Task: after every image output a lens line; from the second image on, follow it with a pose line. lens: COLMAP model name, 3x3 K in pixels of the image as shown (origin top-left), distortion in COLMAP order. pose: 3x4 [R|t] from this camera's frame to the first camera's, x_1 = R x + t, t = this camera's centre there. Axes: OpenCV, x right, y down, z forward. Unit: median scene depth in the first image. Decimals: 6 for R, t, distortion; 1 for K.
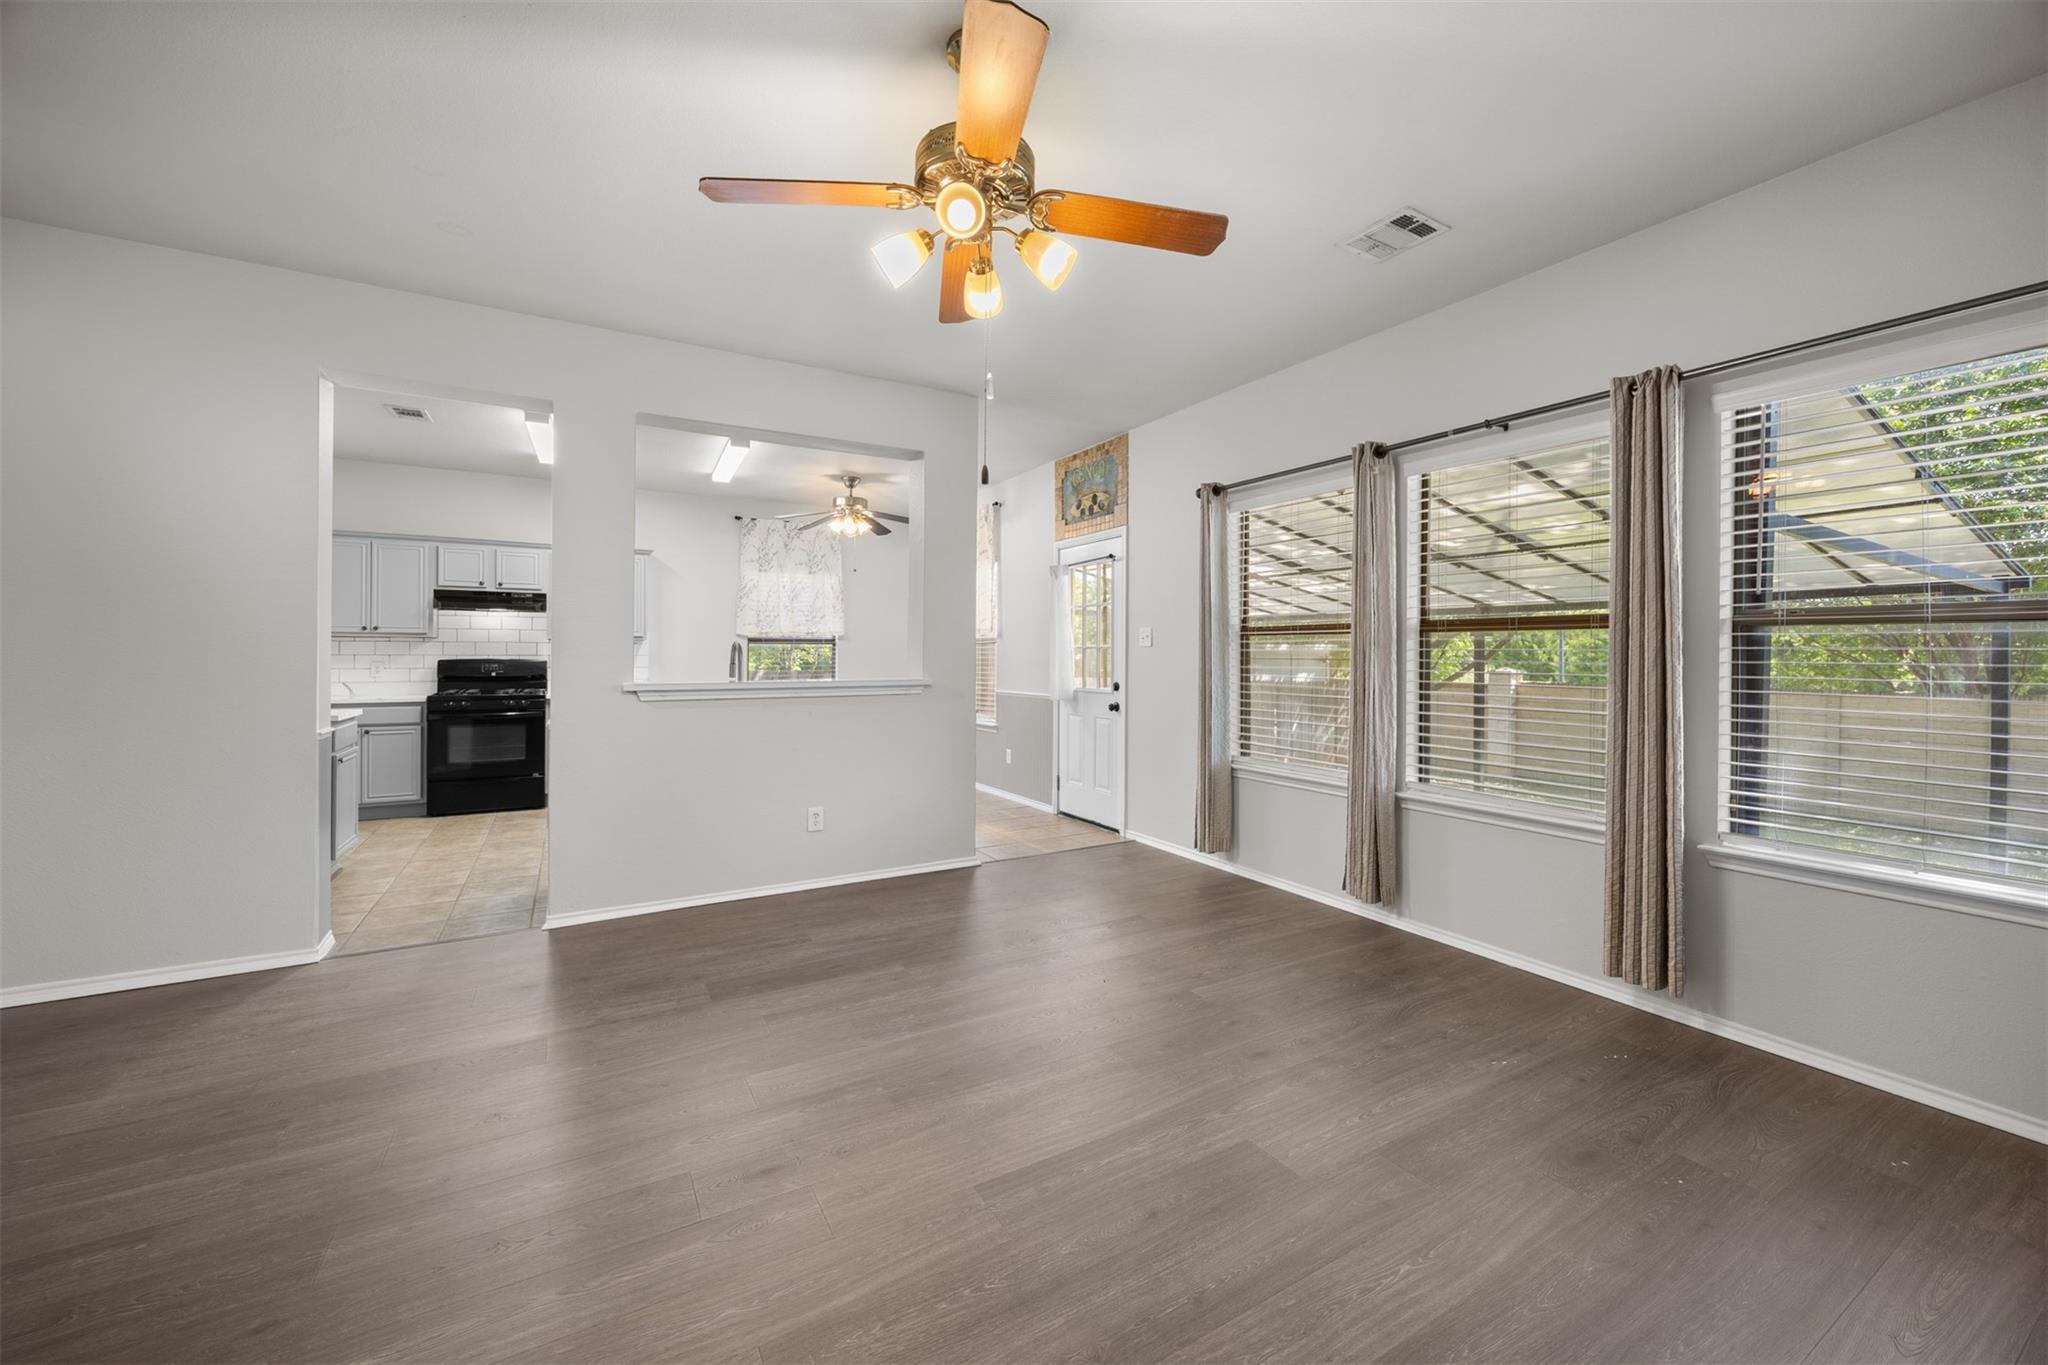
lens RADIAL K [[781.5, 0, 1007.0], [0, 781.5, 650.1], [0, 0, 1]] dist [-0.001957, -0.000031]
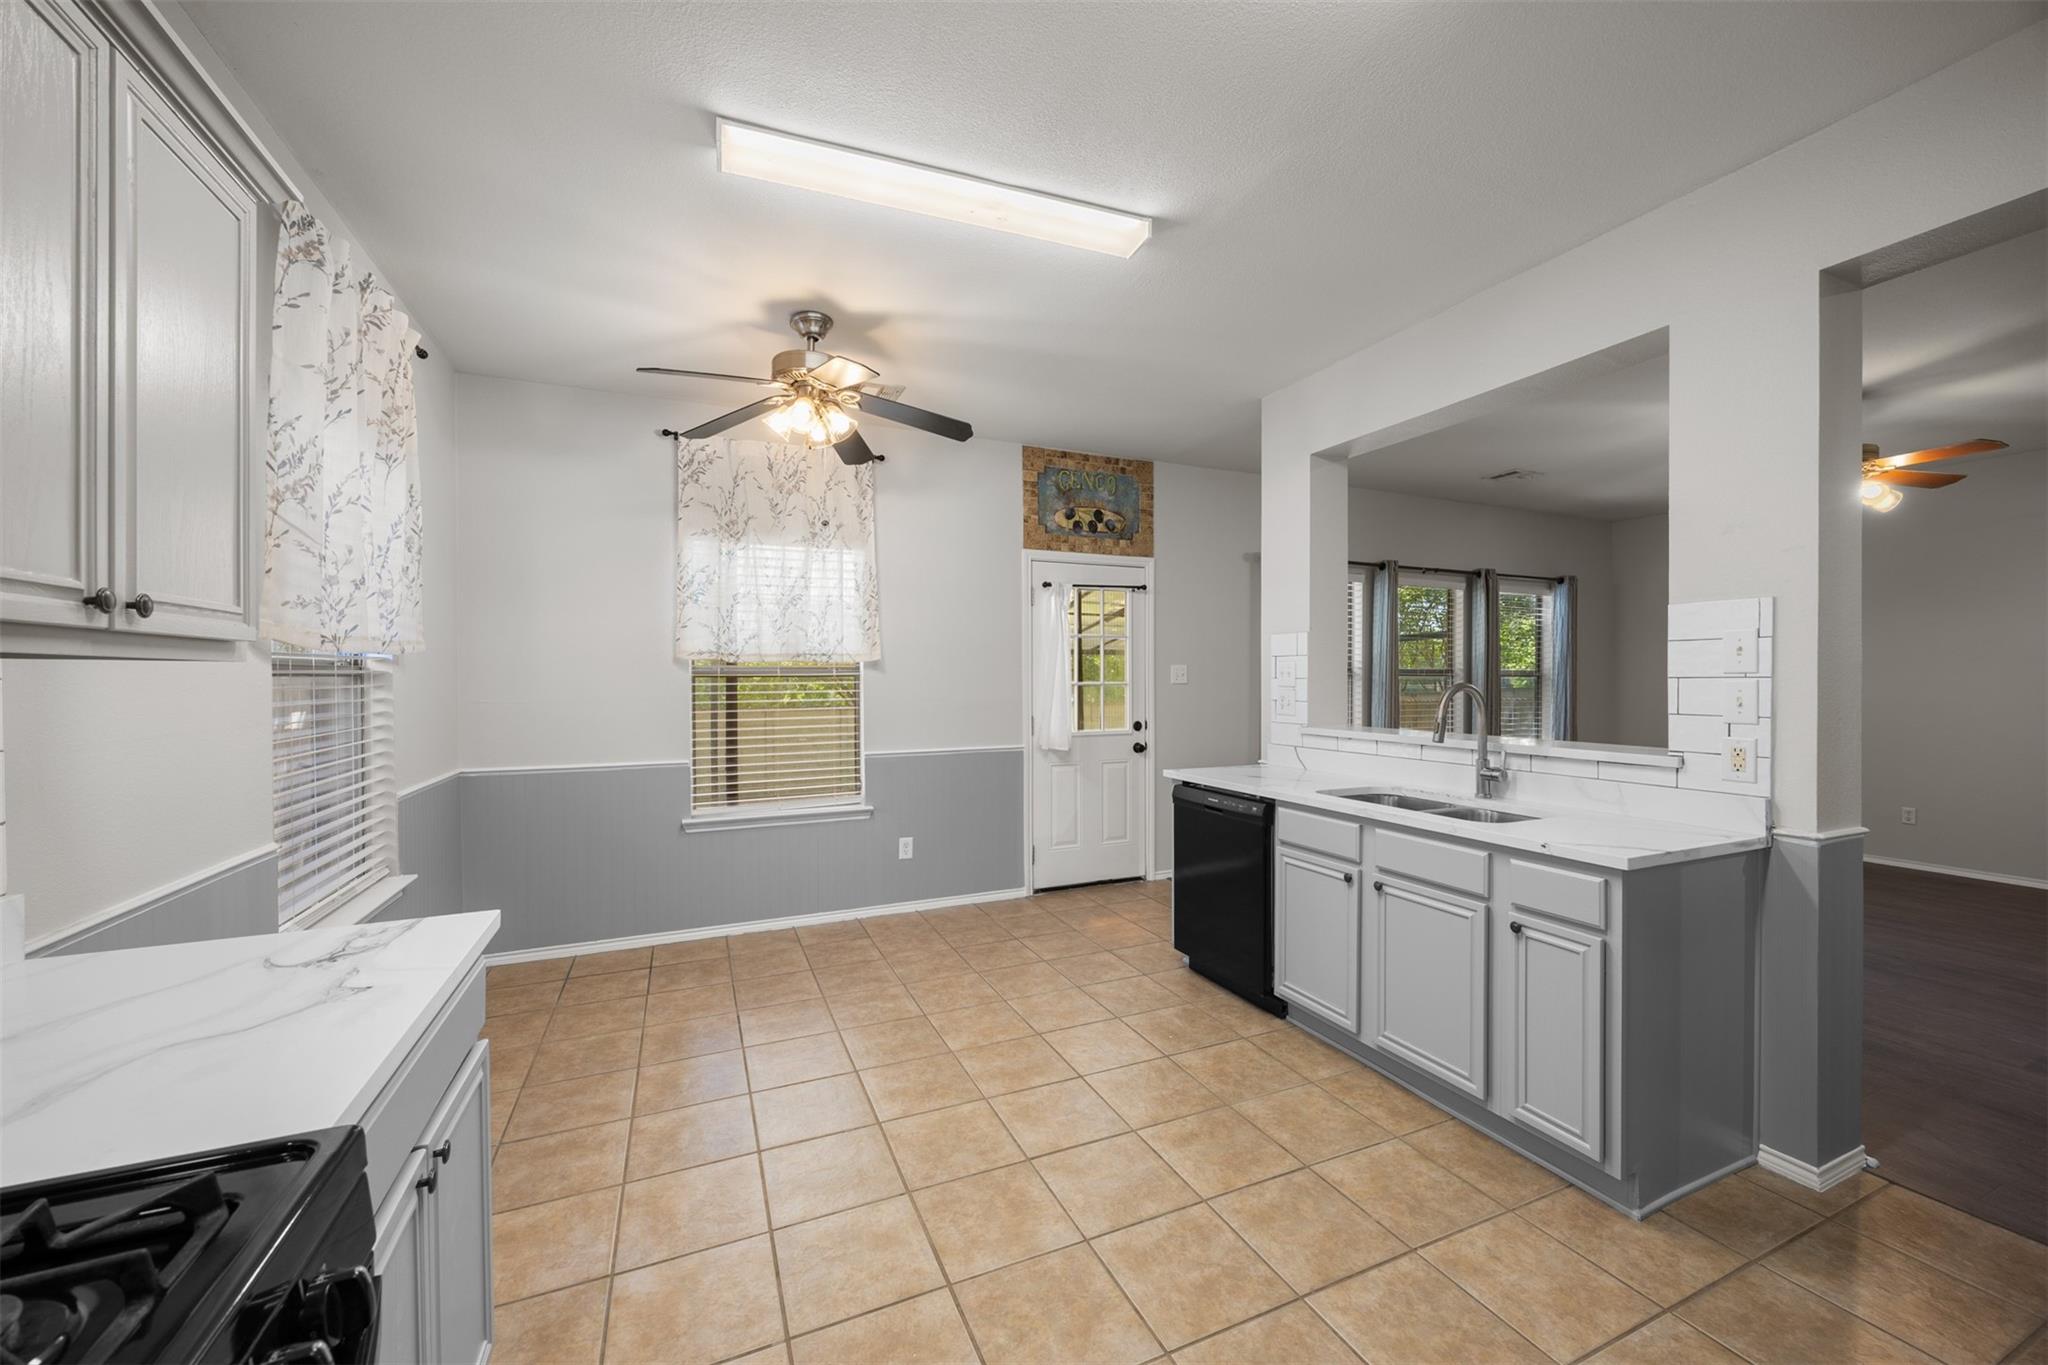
lens RADIAL K [[781.5, 0, 1030.4], [0, 781.5, 683.0], [0, 0, 1]] dist [-0.001957, -0.000031]
pose [[0.092417, -0.007426, 0.995693, -0.740545], [0.000308, 0.999972, 0.007429, -0.010999], [-0.995720, -0.000380, 0.092417, 0.953961]]
